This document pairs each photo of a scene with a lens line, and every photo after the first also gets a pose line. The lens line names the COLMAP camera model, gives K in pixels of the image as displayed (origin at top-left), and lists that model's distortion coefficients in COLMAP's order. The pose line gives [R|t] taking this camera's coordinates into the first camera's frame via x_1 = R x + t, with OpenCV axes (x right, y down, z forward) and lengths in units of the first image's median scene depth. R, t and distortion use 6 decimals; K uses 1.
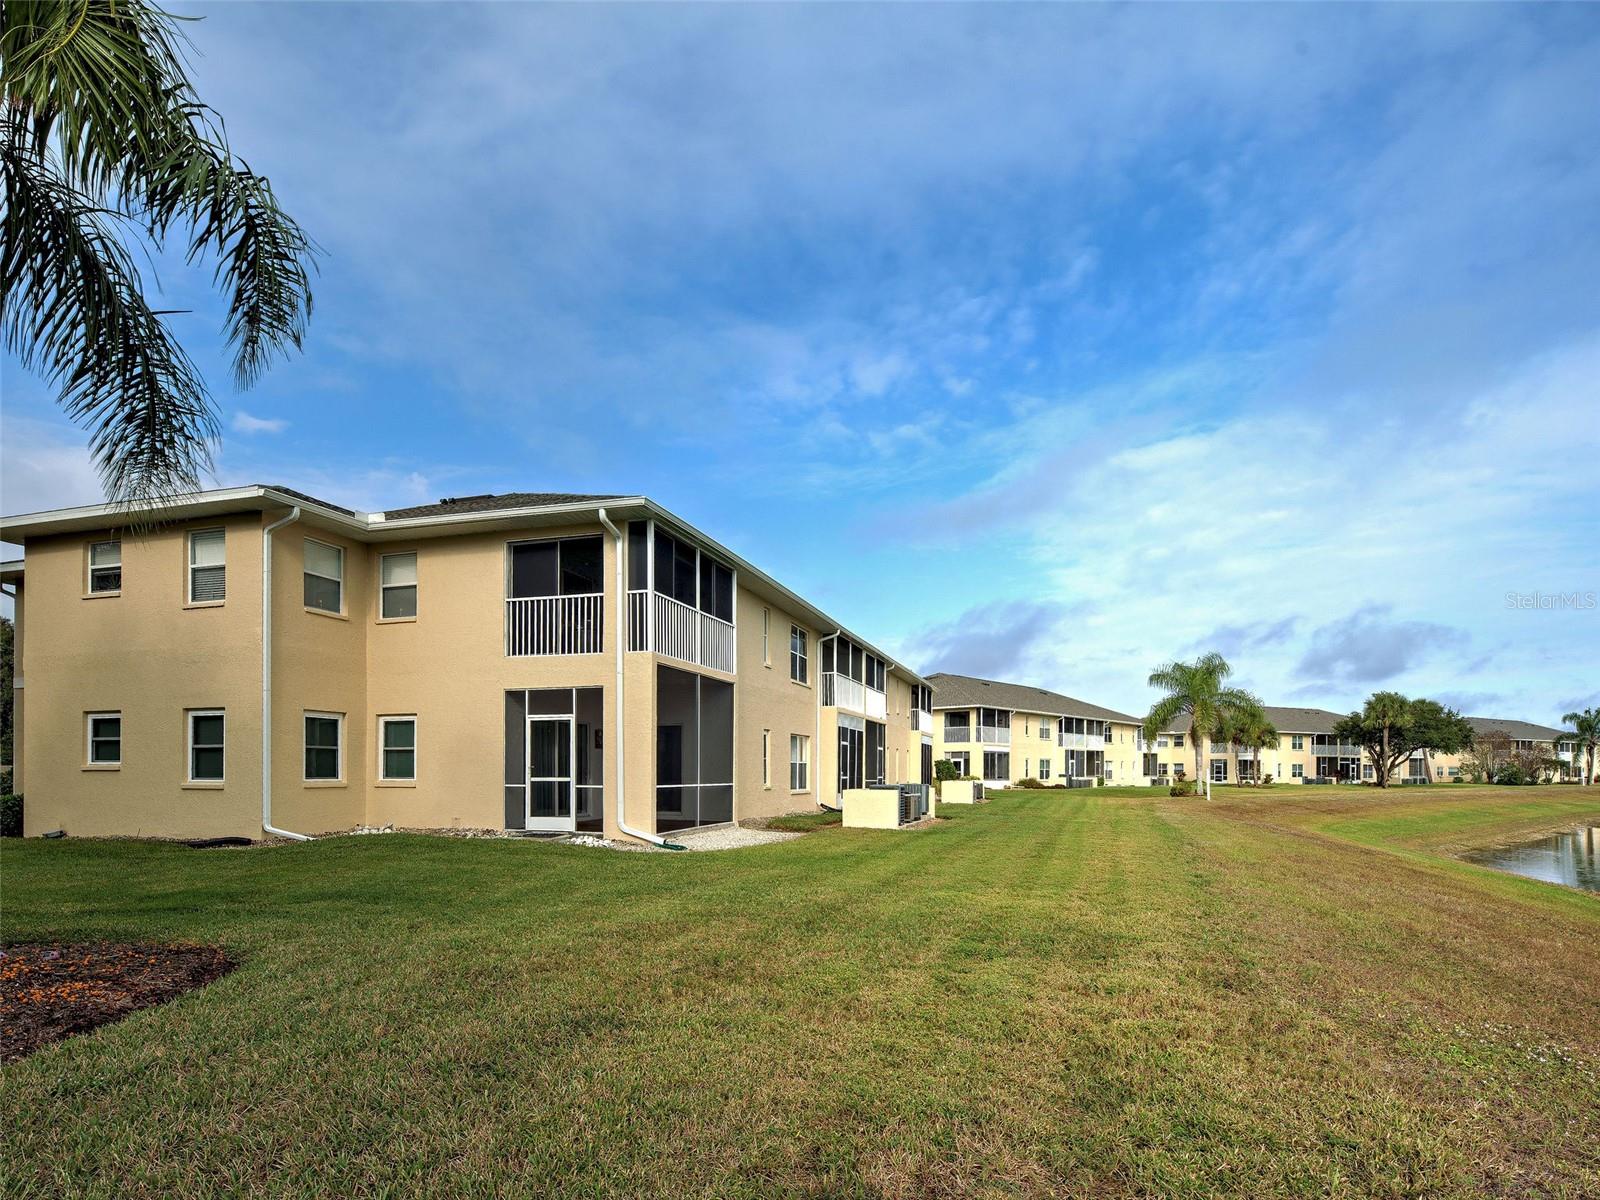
lens RADIAL K [[813.1, 0, 798.0], [0, 813.1, 679.3], [0, 0, 1]] dist [0.001459, 0.000585]
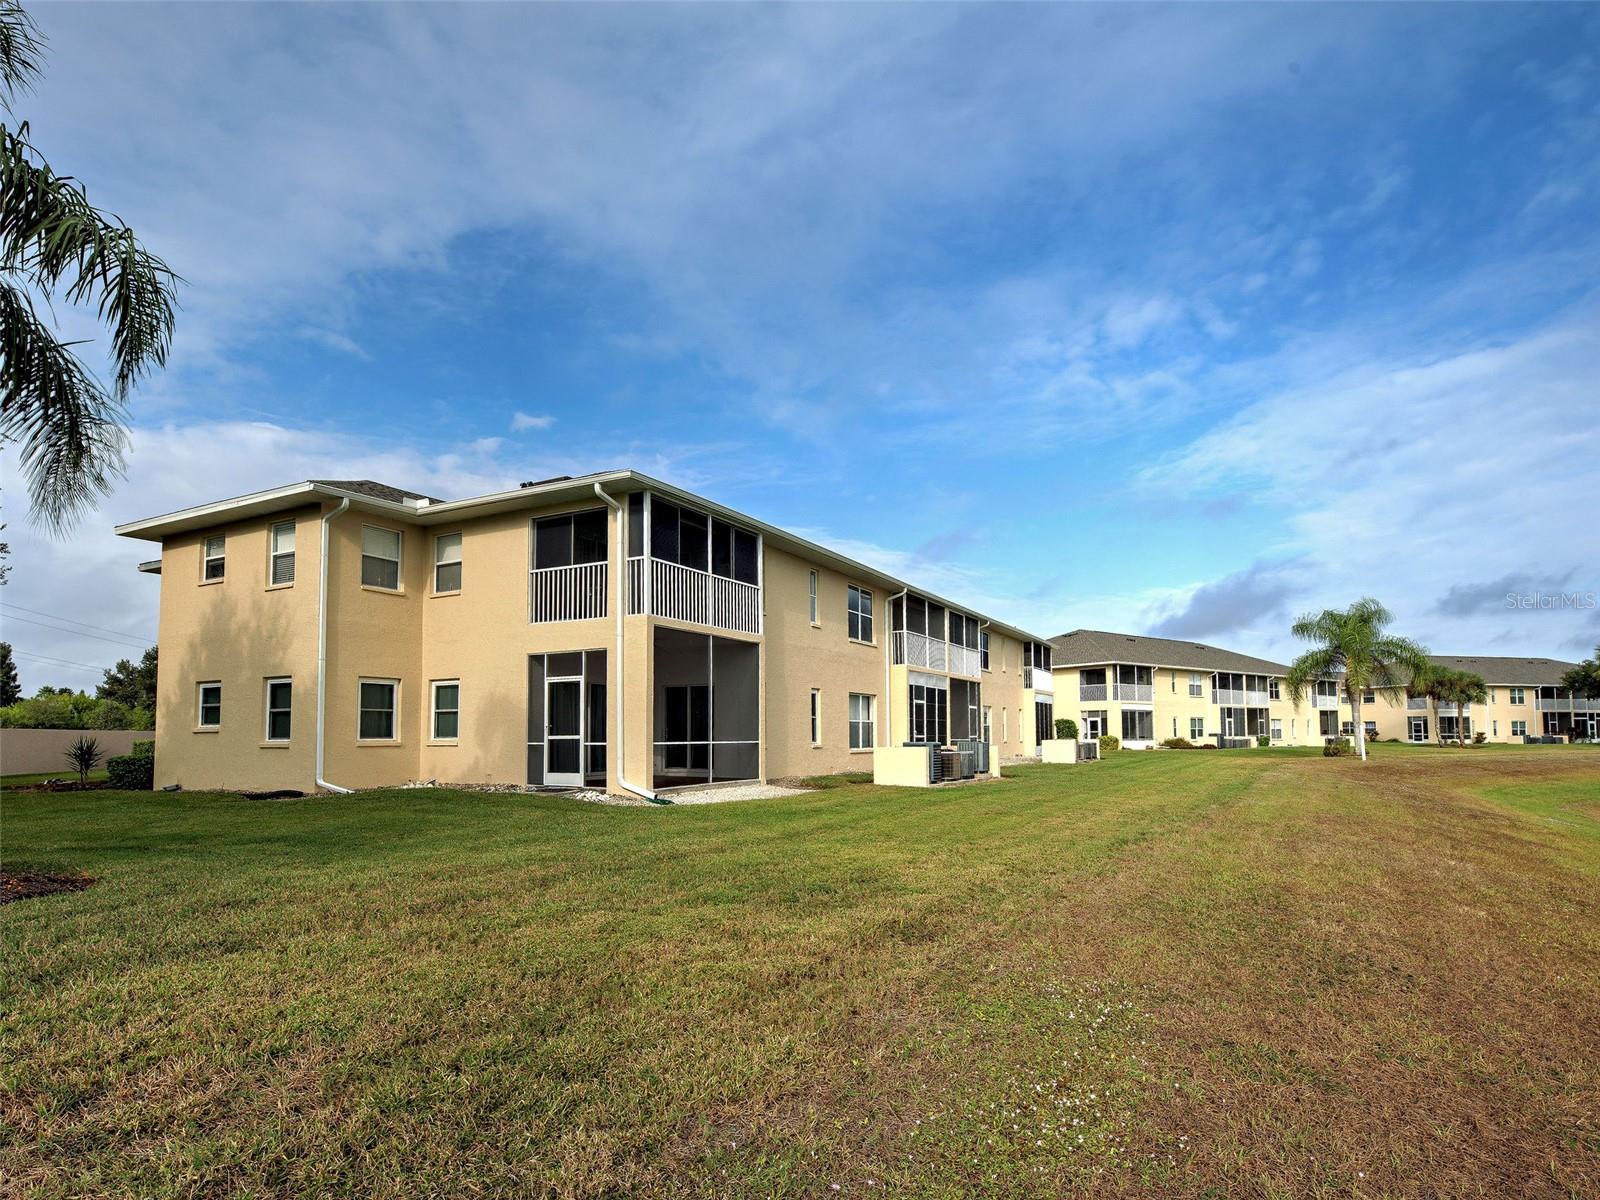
lens RADIAL K [[798.4, 0, 800.0], [0, 798.4, 600.0], [0, 0, 1]] dist [0.002964, 0.000495]
pose [[0.984767, -0.036054, -0.170098, 0.173965], [0.026991, 0.998105, -0.055296, 0.009059], [0.171769, 0.049863, 0.983875, 0.013718]]
